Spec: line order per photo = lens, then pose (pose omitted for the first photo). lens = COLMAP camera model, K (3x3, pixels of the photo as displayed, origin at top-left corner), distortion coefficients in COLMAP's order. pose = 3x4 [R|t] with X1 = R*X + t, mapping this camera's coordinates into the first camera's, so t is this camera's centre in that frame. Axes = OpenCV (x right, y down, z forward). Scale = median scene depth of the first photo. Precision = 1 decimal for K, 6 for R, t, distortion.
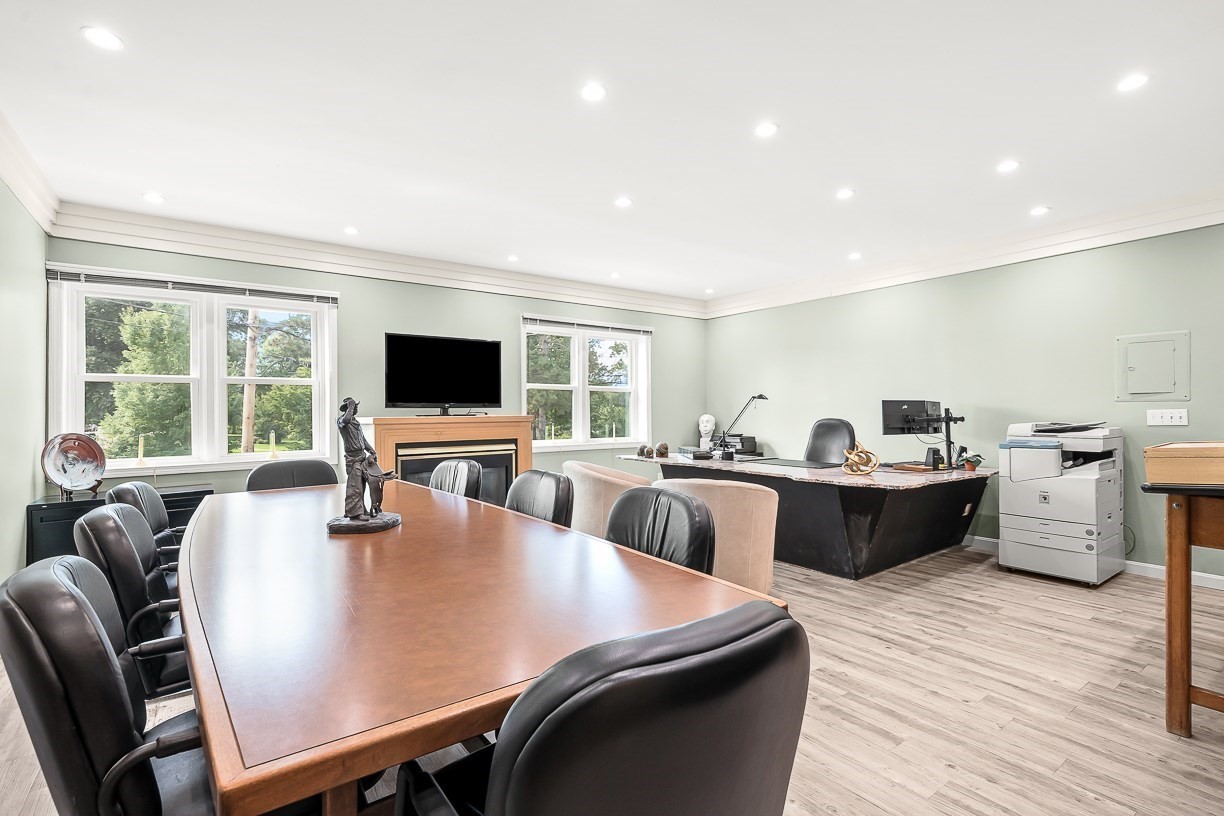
lens RADIAL K [[563.2, 0, 614.8], [0, 563.2, 409.6], [0, 0, 1]] dist [0.000444, 0.000237]
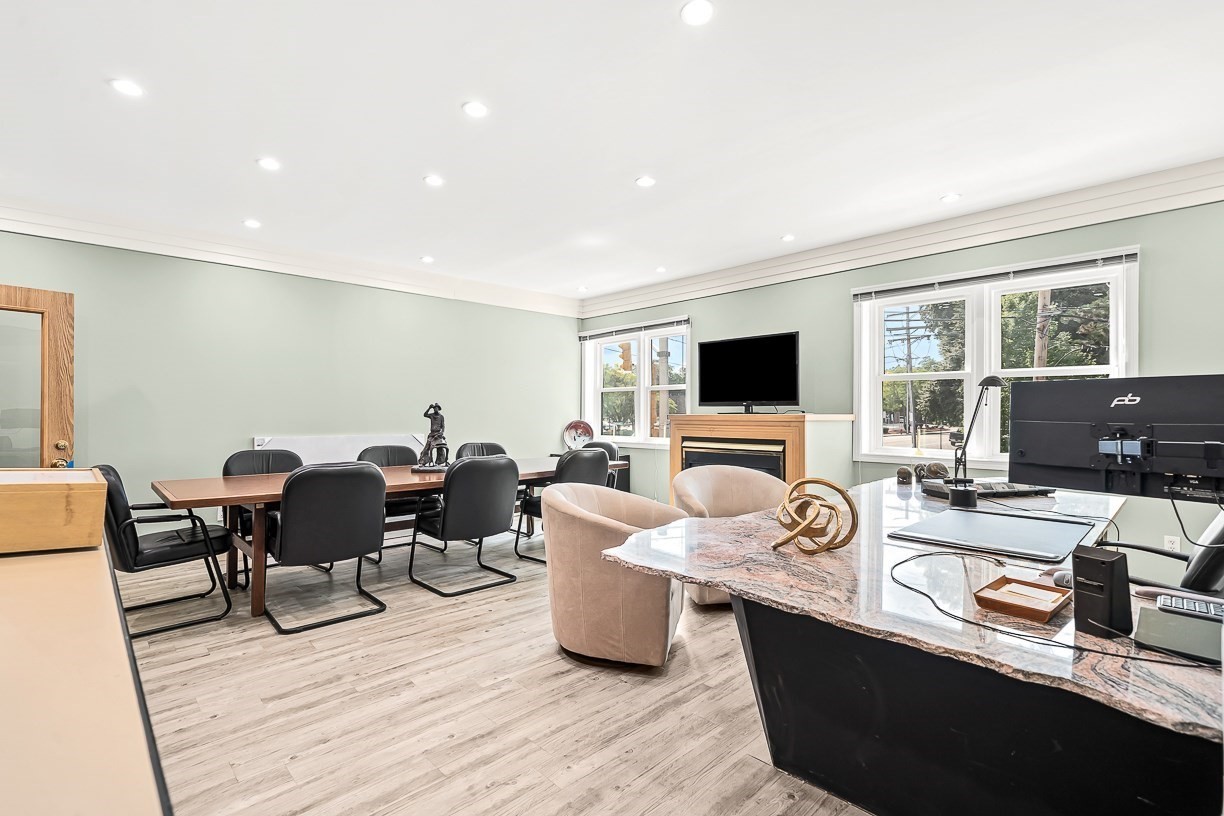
lens RADIAL K [[563.2, 0, 612.2], [0, 563.2, 410.8], [0, 0, 1]] dist [0.000444, 0.000237]
pose [[0.126064, 0.008839, -0.991983, 0.946811], [0.006059, 0.999935, 0.009680, -0.007573], [0.992004, -0.007231, 0.126002, 0.853740]]
